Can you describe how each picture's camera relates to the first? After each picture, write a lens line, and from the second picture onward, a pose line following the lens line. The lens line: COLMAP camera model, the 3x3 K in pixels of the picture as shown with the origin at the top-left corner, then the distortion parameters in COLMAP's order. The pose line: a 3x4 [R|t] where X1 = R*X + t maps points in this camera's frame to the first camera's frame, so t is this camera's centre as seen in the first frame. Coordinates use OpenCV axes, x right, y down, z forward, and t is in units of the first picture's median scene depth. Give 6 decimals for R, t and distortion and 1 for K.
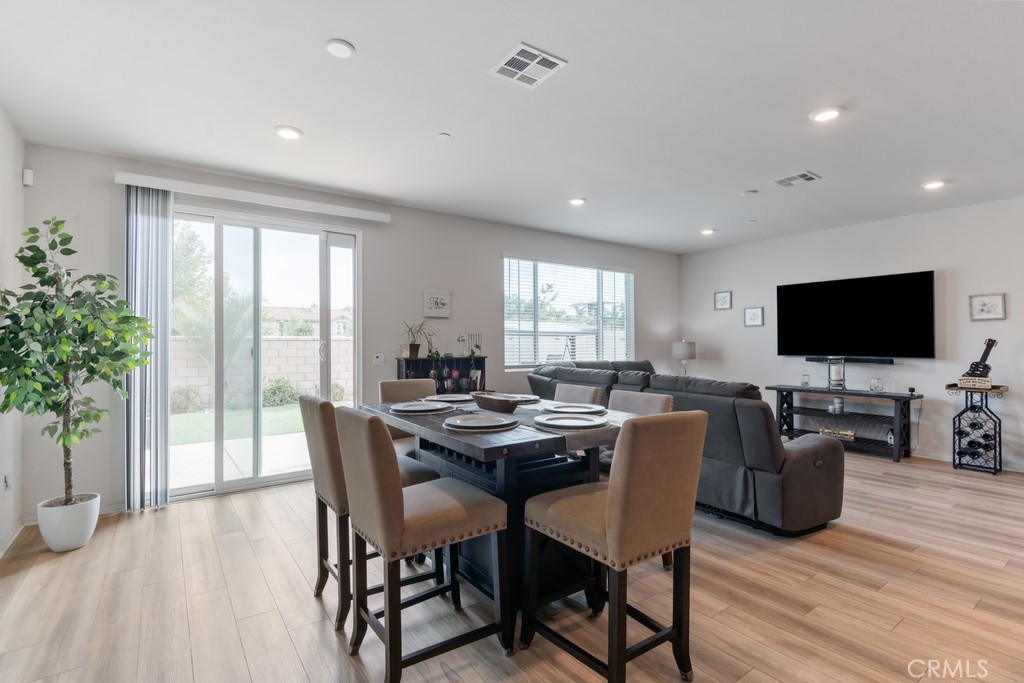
lens RADIAL K [[476.6, 0, 512.0], [0, 476.6, 341.5], [0, 0, 1]] dist [0.020625, -0.018377]
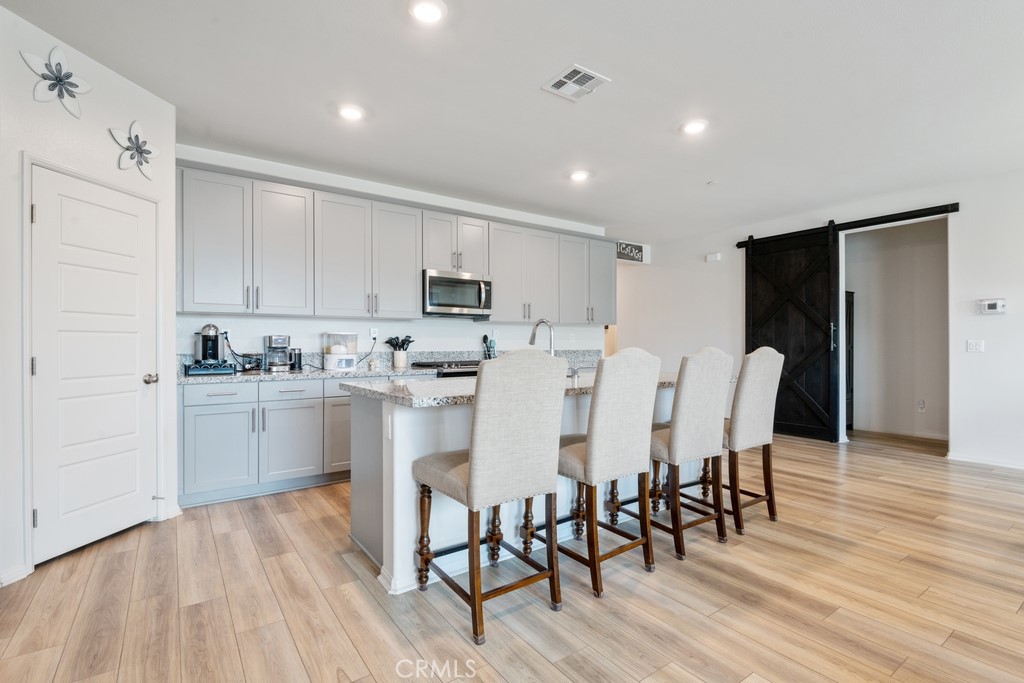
lens RADIAL K [[466.1, 0, 512.0], [0, 466.1, 341.5], [0, 0, 1]] dist [0.001138, -0.011691]
pose [[-0.999950, 0.006381, -0.007643, 0.769172], [0.006478, 0.999898, -0.012743, 0.036519], [0.007561, -0.012792, -0.999890, 0.906961]]
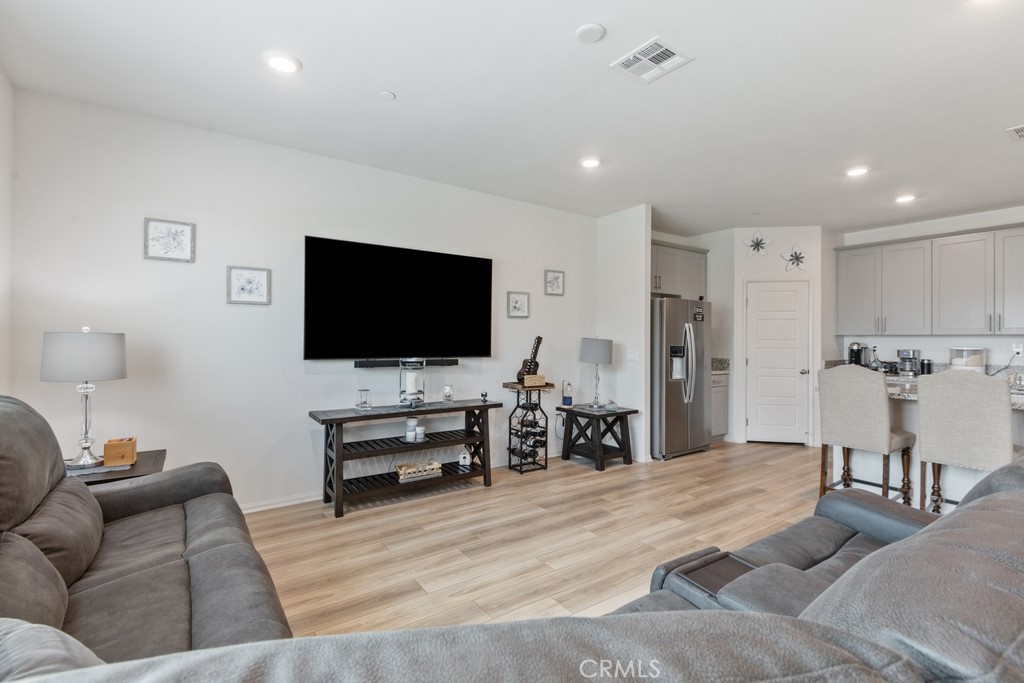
lens RADIAL K [[458.1, 0, 512.0], [0, 458.1, 341.5], [0, 0, 1]] dist [0.022127, -0.015131]
pose [[0.014566, -0.002206, 0.999891, 0.025711], [-0.014221, 0.999896, 0.002413, 0.003988], [-0.999793, -0.014255, 0.014533, 1.034993]]
